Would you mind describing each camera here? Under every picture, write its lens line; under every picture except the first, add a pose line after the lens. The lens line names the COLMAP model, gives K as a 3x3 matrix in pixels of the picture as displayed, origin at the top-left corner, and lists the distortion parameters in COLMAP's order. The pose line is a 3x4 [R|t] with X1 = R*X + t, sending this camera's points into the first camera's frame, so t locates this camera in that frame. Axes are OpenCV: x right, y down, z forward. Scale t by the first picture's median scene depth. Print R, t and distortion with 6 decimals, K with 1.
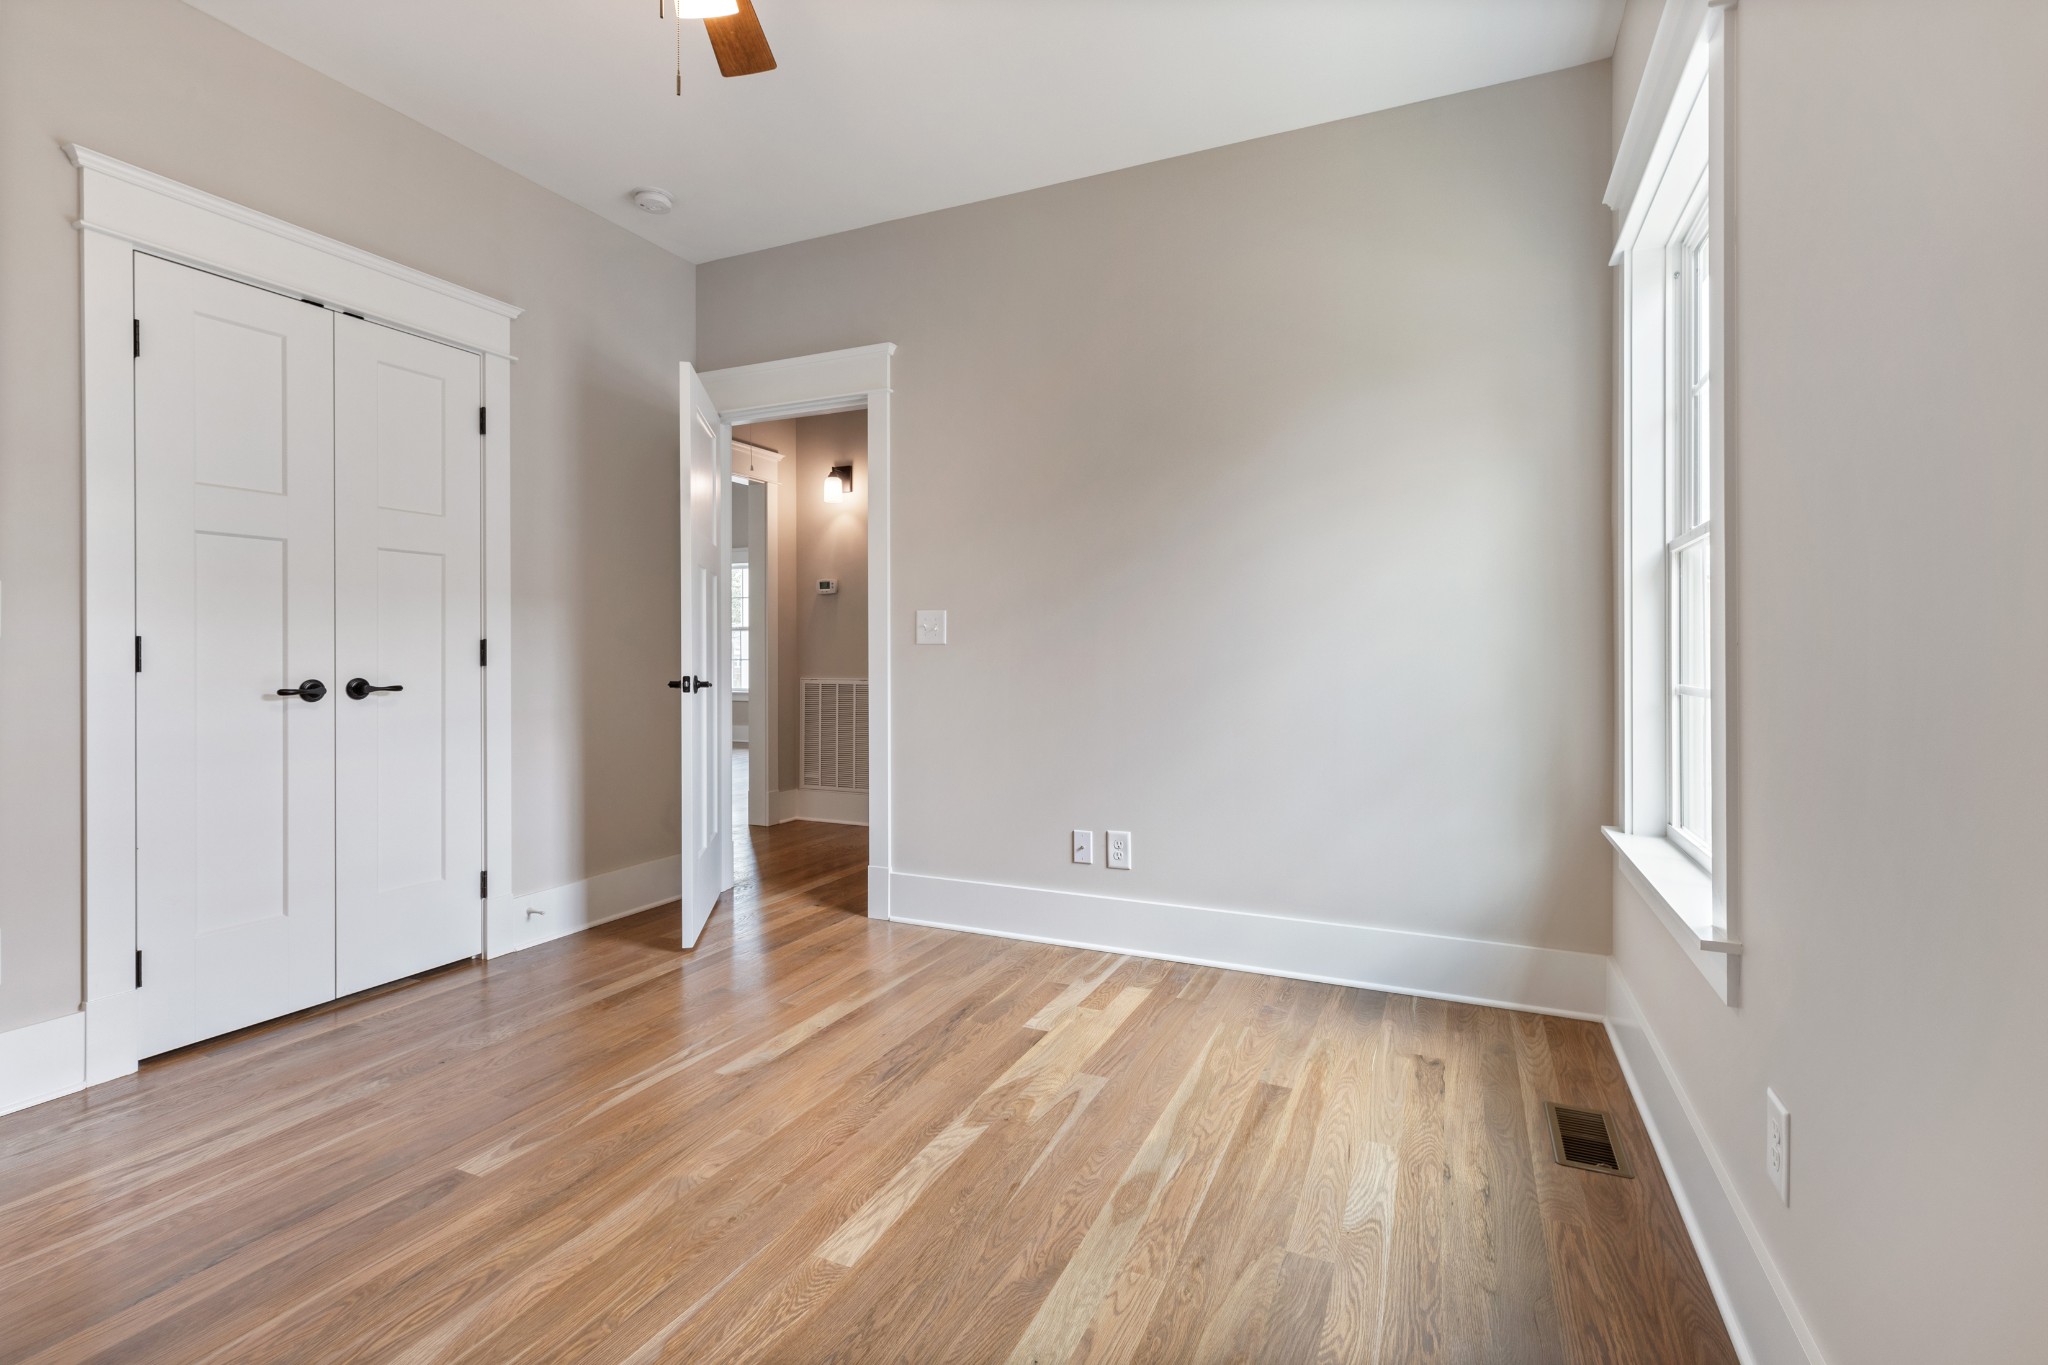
lens RADIAL K [[947.3, 0, 1032.9], [0, 947.3, 658.2], [0, 0, 1]] dist [0.000079, -0.000879]
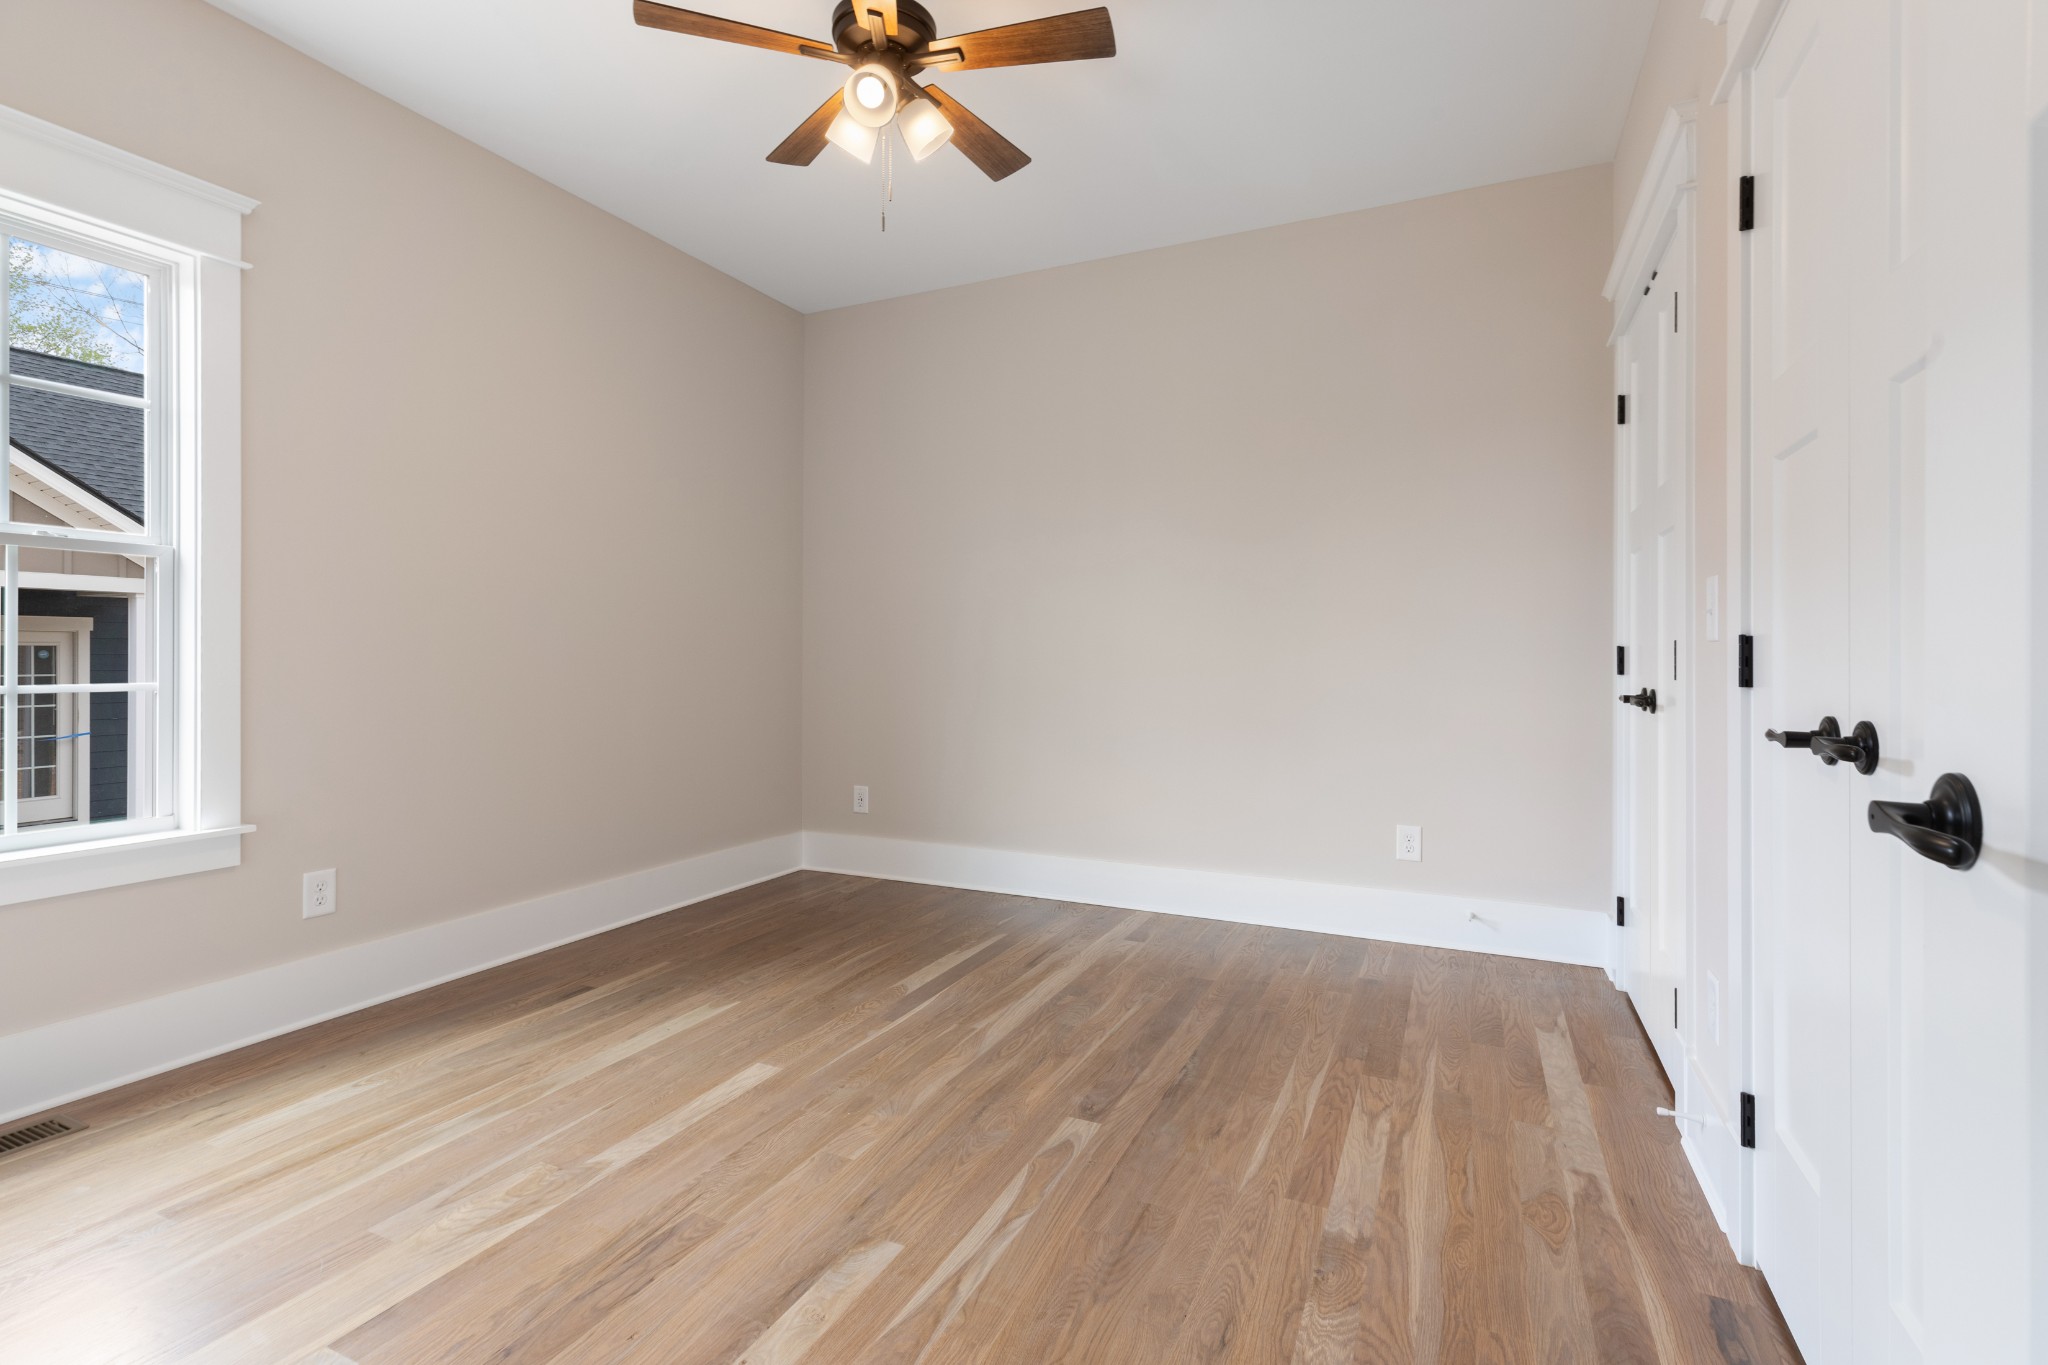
lens RADIAL K [[966.0, 0, 1020.2], [0, 966.0, 667.8], [0, 0, 1]] dist [0.002975, 0.000059]
pose [[-0.999708, -0.002582, 0.024042, -0.524868], [-0.002152, 0.999837, 0.017911, -0.010247], [-0.024084, 0.017854, -0.999550, 2.046840]]
